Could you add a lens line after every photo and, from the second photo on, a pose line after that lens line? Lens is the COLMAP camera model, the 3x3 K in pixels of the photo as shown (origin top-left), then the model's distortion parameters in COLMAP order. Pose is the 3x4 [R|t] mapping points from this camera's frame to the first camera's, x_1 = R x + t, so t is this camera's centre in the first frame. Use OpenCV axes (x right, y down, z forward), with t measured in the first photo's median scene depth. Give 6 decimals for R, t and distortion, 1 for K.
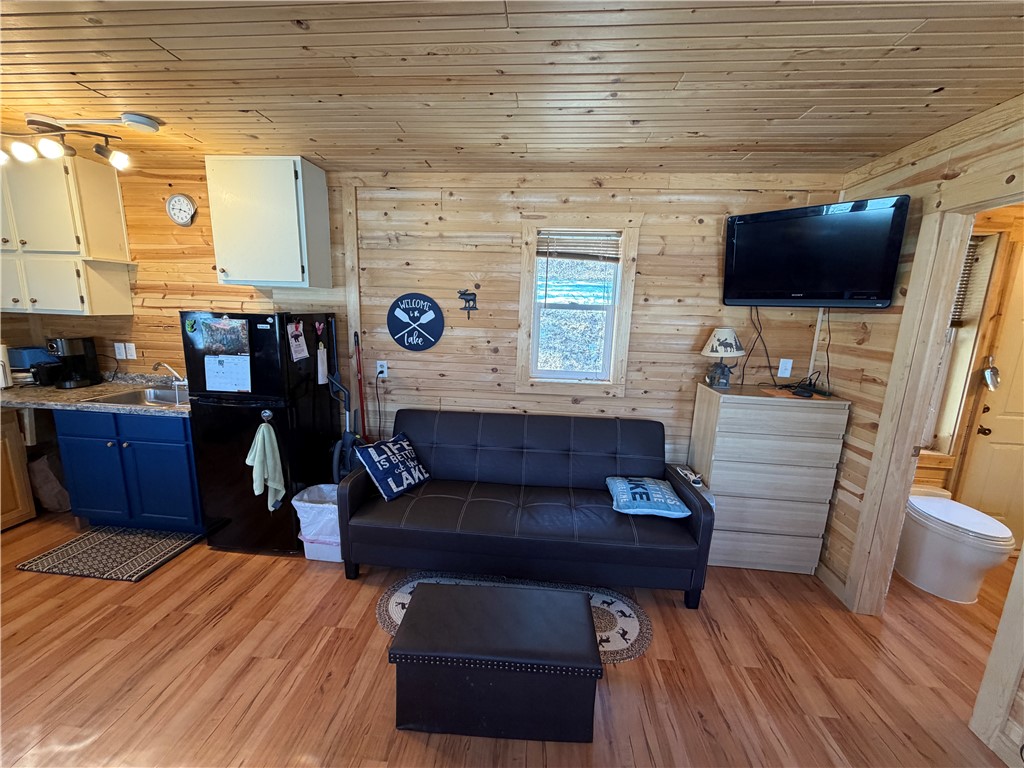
lens RADIAL K [[407.7, 0, 509.3], [0, 407.7, 384.4], [0, 0, 1]] dist [0.000437, -0.000178]
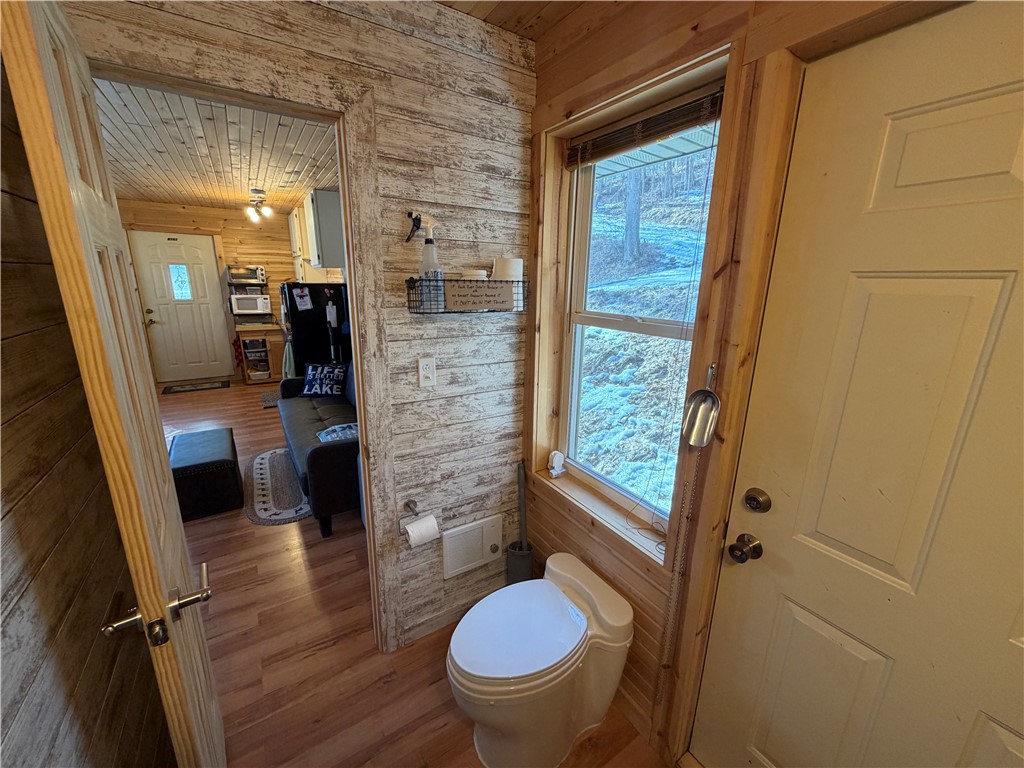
lens RADIAL K [[407.7, 0, 509.1], [0, 407.7, 385.6], [0, 0, 1]] dist [0.000437, -0.000178]
pose [[0.611091, 0.179733, -0.770885, 1.368193], [-0.144671, 0.982836, 0.114468, -0.065423], [0.778228, 0.041574, 0.626605, 0.577695]]
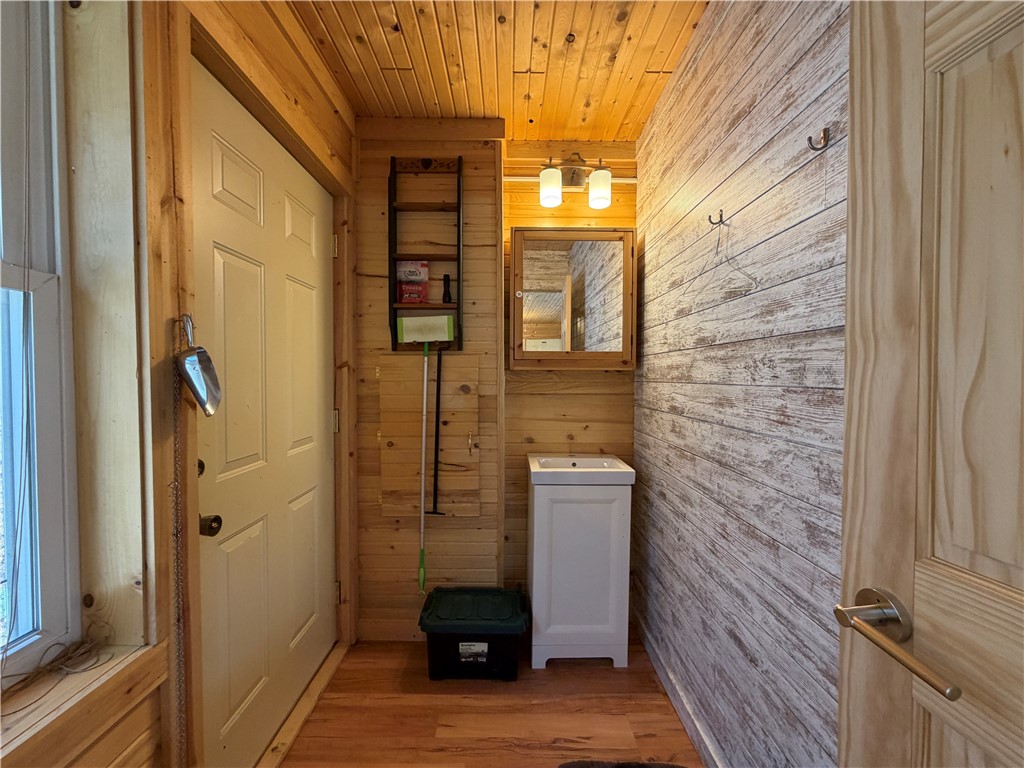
lens RADIAL K [[407.7, 0, 509.2], [0, 407.7, 385.9], [0, 0, 1]] dist [0.000437, -0.000178]
pose [[-0.098491, -0.055726, 0.993577, 0.804115], [0.176525, 0.981618, 0.072553, 0.011073], [-0.979356, 0.182537, -0.086843, 0.768327]]
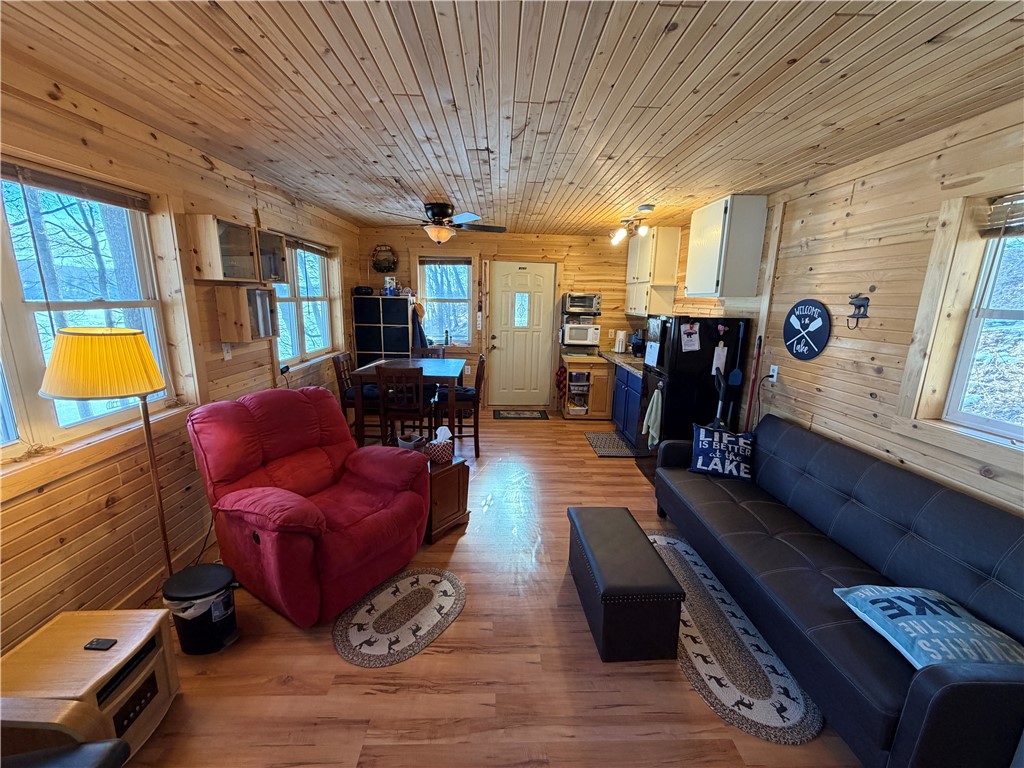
lens RADIAL K [[407.7, 0, 509.6], [0, 407.7, 384.9], [0, 0, 1]] dist [0.000437, -0.000178]
pose [[0.117137, 0.179141, -0.976825, 0.722990], [-0.202342, 0.967270, 0.153125, -0.037382], [0.972284, 0.179716, 0.149551, 0.230946]]
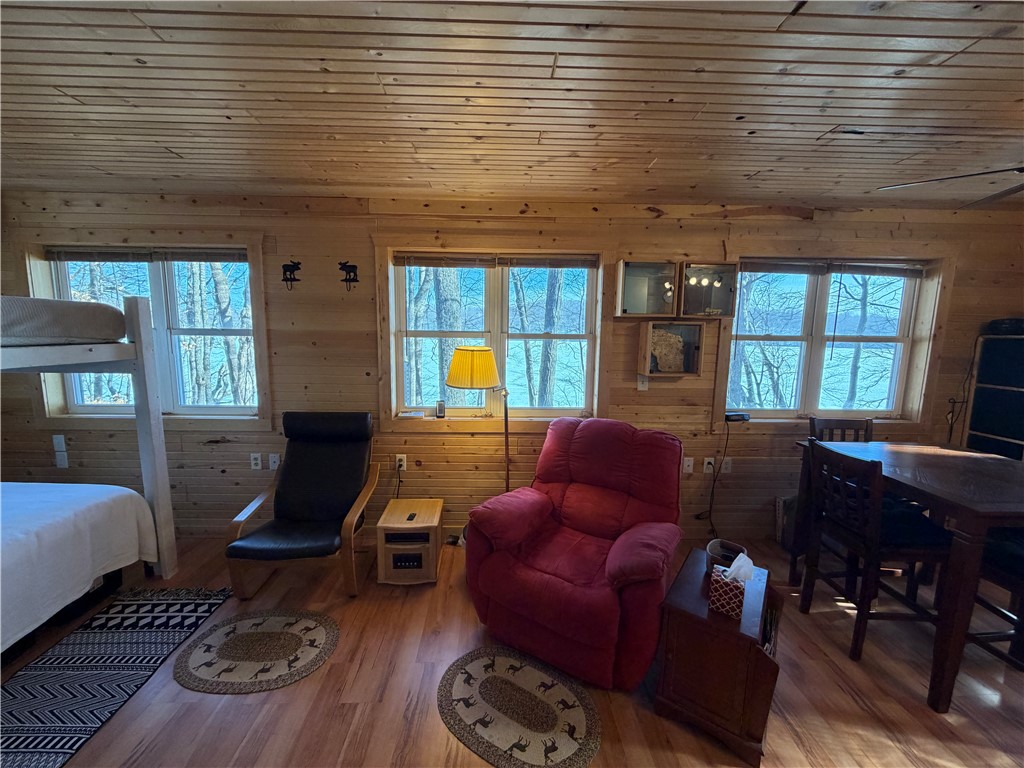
lens RADIAL K [[407.7, 0, 509.6], [0, 407.7, 384.6], [0, 0, 1]] dist [0.000437, -0.000178]
pose [[-0.992084, -0.033193, -0.121113, 0.073919], [-0.068996, 0.949903, 0.304834, -0.126510], [0.104927, 0.310777, -0.944673, 0.703830]]
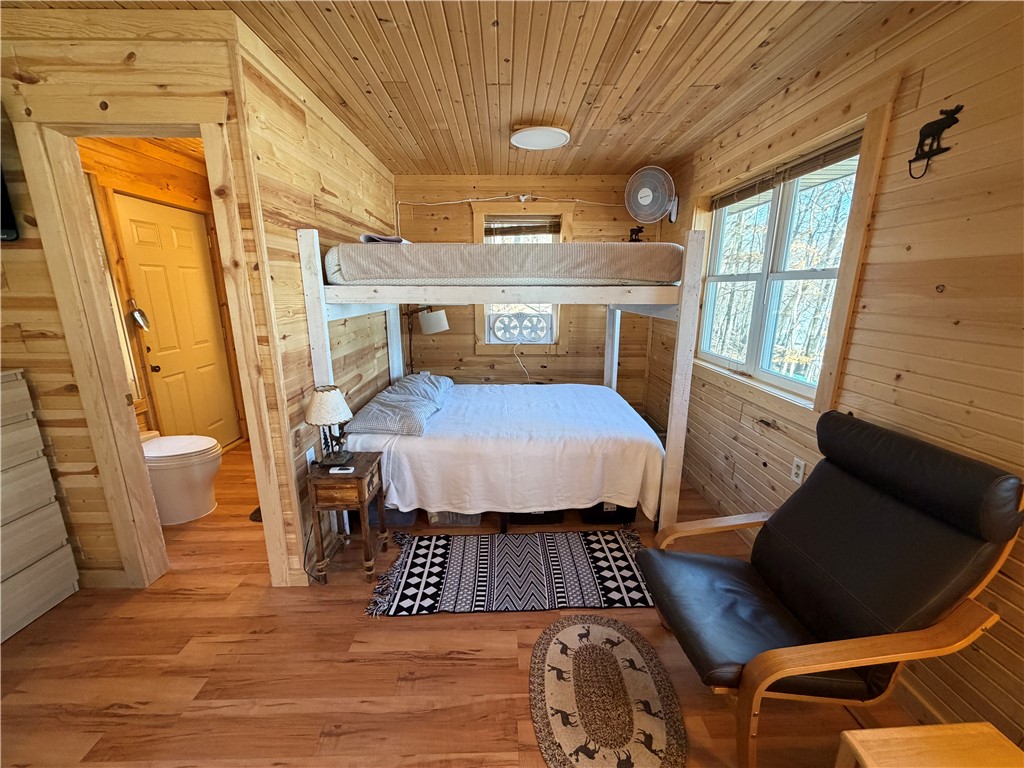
lens RADIAL K [[407.7, 0, 509.7], [0, 407.7, 384.7], [0, 0, 1]] dist [0.000437, -0.000178]
pose [[-0.106826, -0.264986, 0.958316, 0.003057], [0.178017, 0.943160, 0.280640, 0.017725], [-0.978212, 0.200576, -0.053582, 0.141339]]
